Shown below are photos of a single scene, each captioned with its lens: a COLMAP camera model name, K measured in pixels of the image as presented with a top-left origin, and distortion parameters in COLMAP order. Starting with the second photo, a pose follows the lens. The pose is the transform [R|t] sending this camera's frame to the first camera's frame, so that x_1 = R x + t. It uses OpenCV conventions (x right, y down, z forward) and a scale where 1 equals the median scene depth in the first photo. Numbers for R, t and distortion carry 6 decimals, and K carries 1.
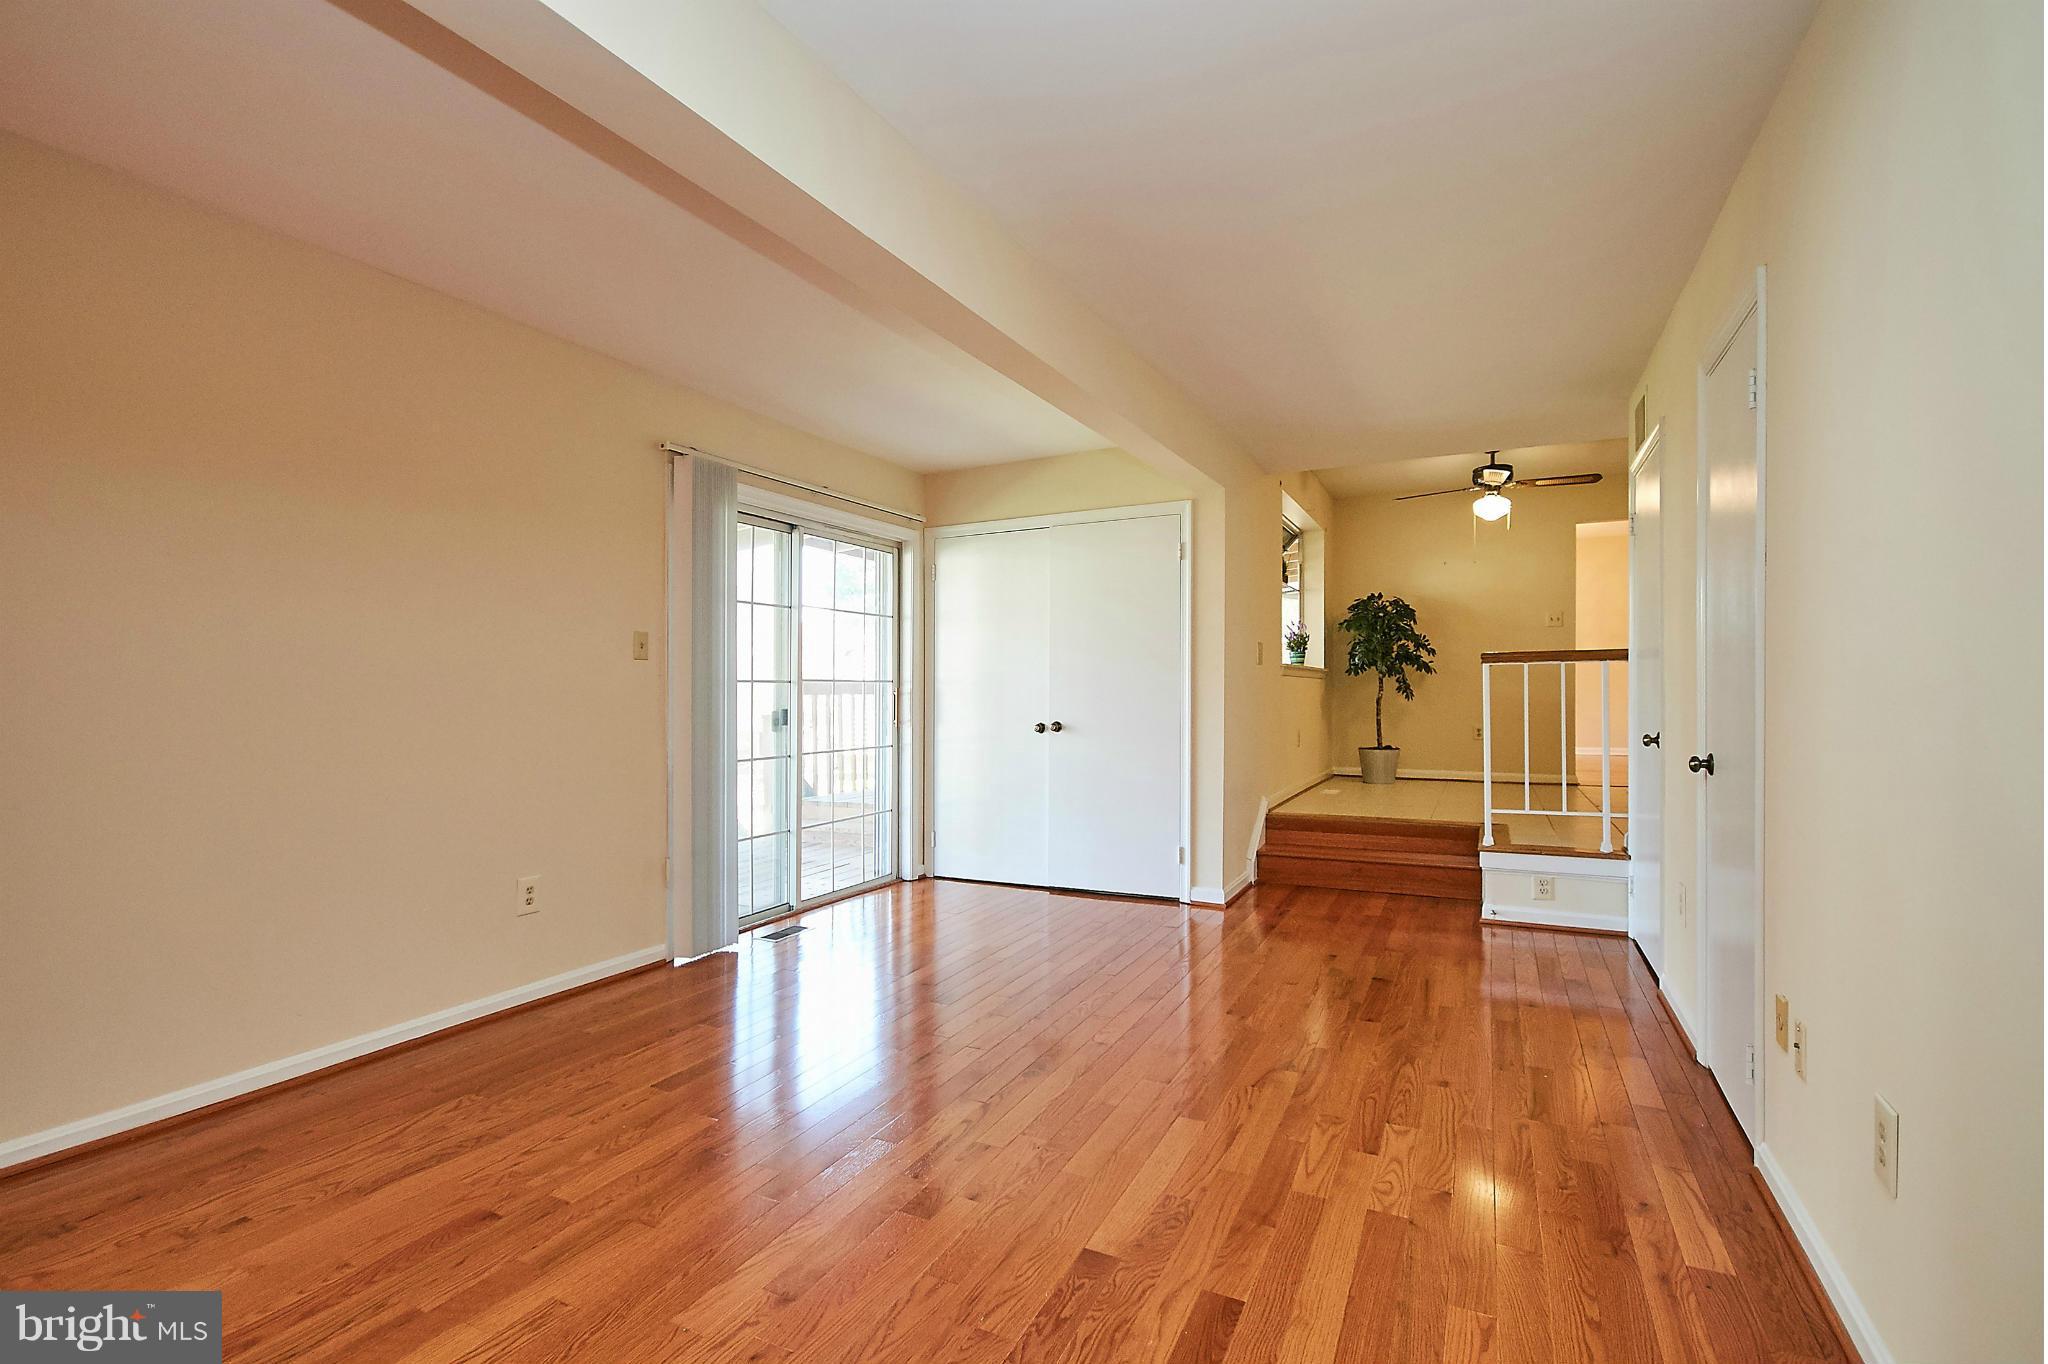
lens RADIAL K [[946.9, 0, 1012.1], [0, 946.9, 694.5], [0, 0, 1]] dist [0.008613, -0.016309]
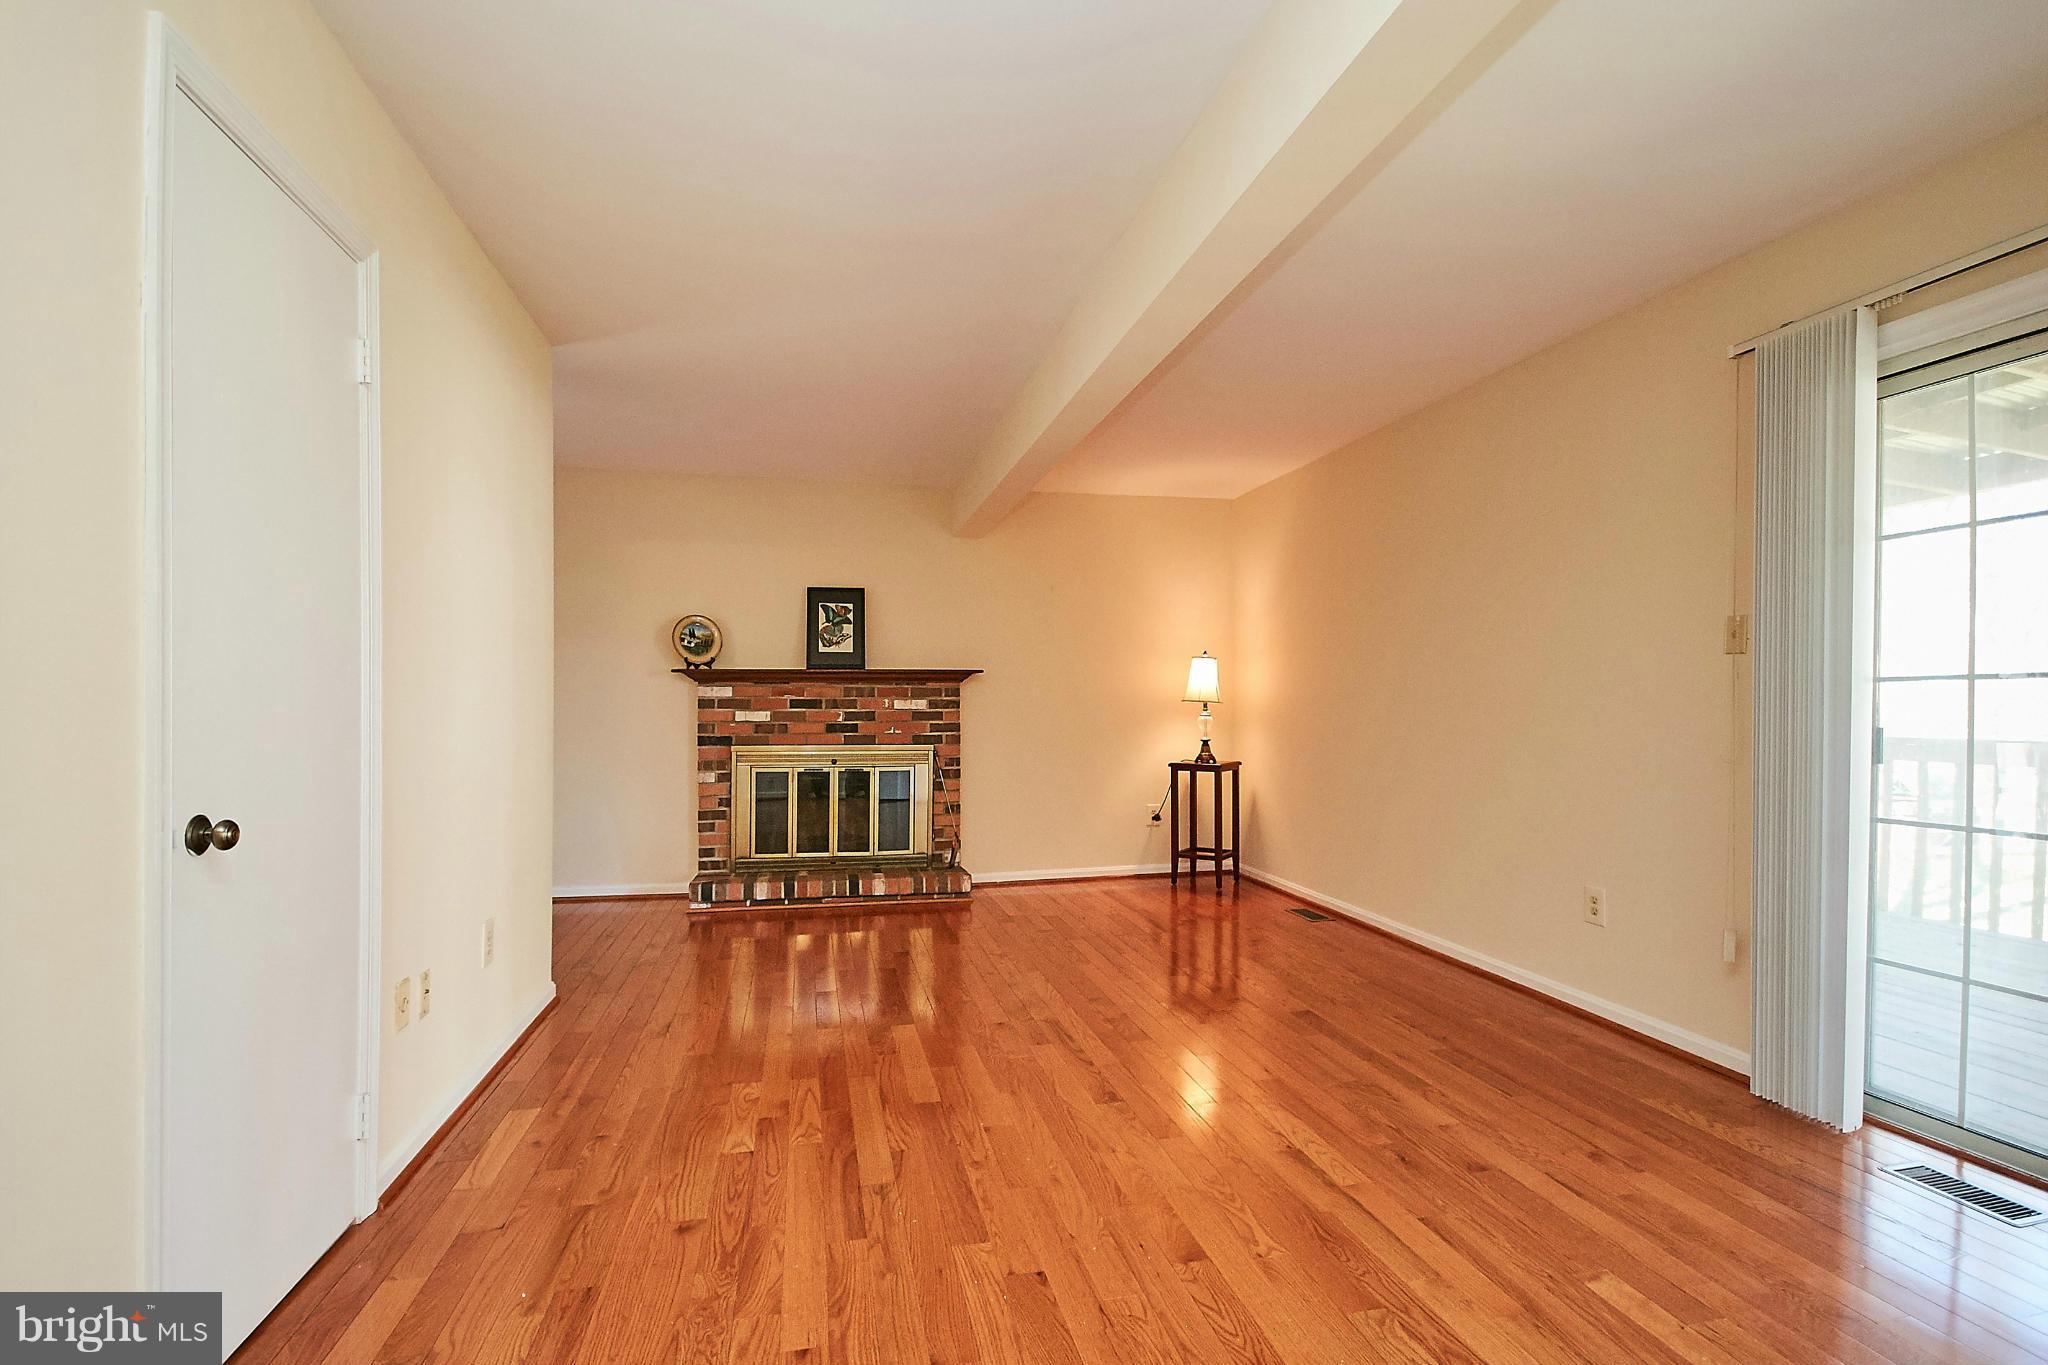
lens RADIAL K [[946.9, 0, 1012.1], [0, 946.9, 695.0], [0, 0, 1]] dist [0.008613, -0.016309]
pose [[-0.778652, 0.000036, -0.627456, 0.767898], [0.001477, 0.999997, -0.001776, -0.006908], [0.627454, -0.002309, -0.778650, 1.851690]]
